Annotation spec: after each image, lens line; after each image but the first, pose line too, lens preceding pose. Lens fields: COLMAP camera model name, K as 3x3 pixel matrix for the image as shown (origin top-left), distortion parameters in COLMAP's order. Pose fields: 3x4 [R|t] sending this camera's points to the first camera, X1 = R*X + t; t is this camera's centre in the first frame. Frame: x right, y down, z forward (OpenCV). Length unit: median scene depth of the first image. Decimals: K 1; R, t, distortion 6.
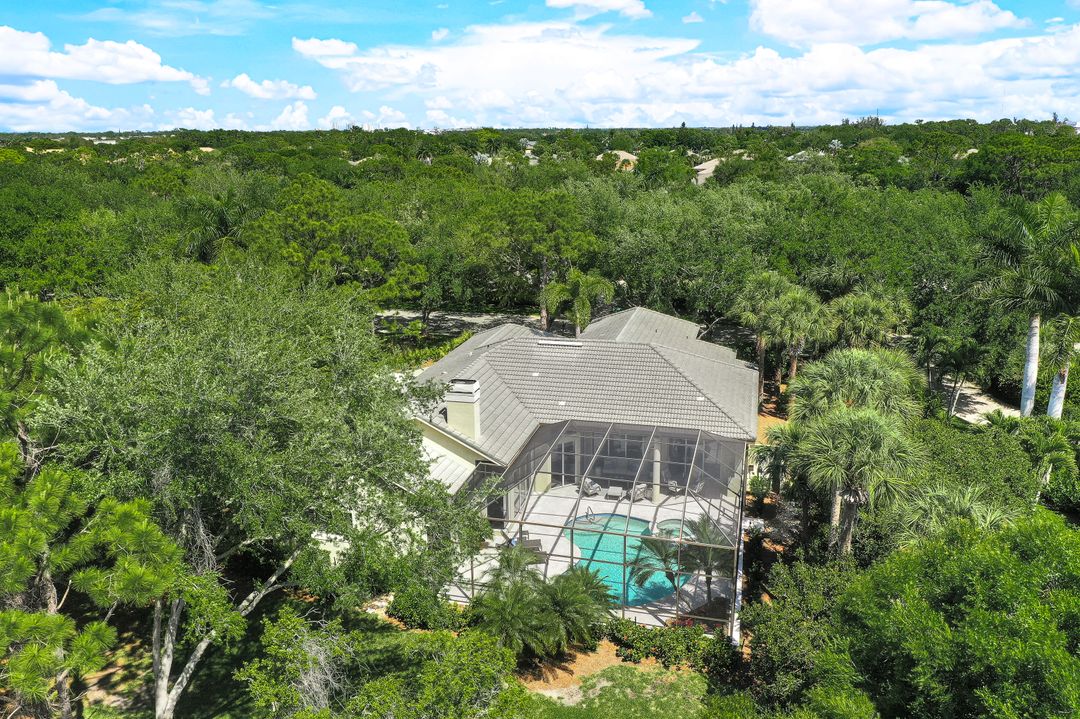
lens RADIAL K [[873.2, 0, 540.7], [0, 873.2, 355.8], [0, 0, 1]] dist [-0.000038, 0.001252]
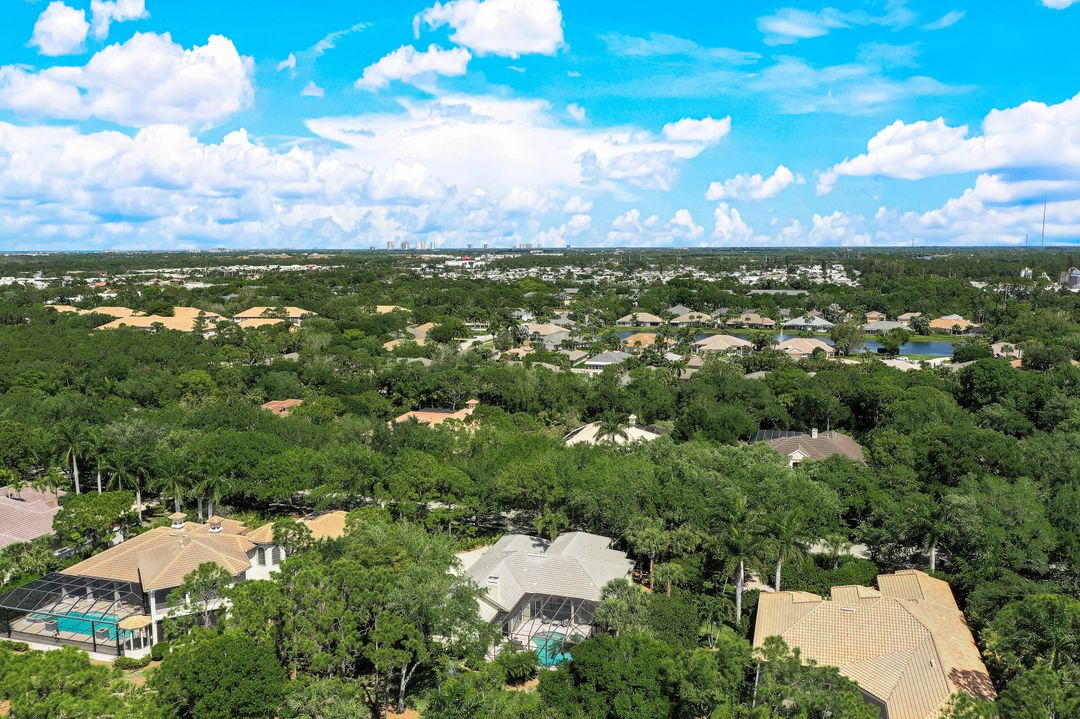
lens RADIAL K [[873.2, 0, 536.5], [0, 873.2, 364.7], [0, 0, 1]] dist [-0.000038, 0.001252]
pose [[0.998276, 0.007089, -0.058264, 0.181049], [-0.014015, 0.992755, -0.119334, -0.284537], [0.056996, 0.119945, 0.991143, -1.605107]]
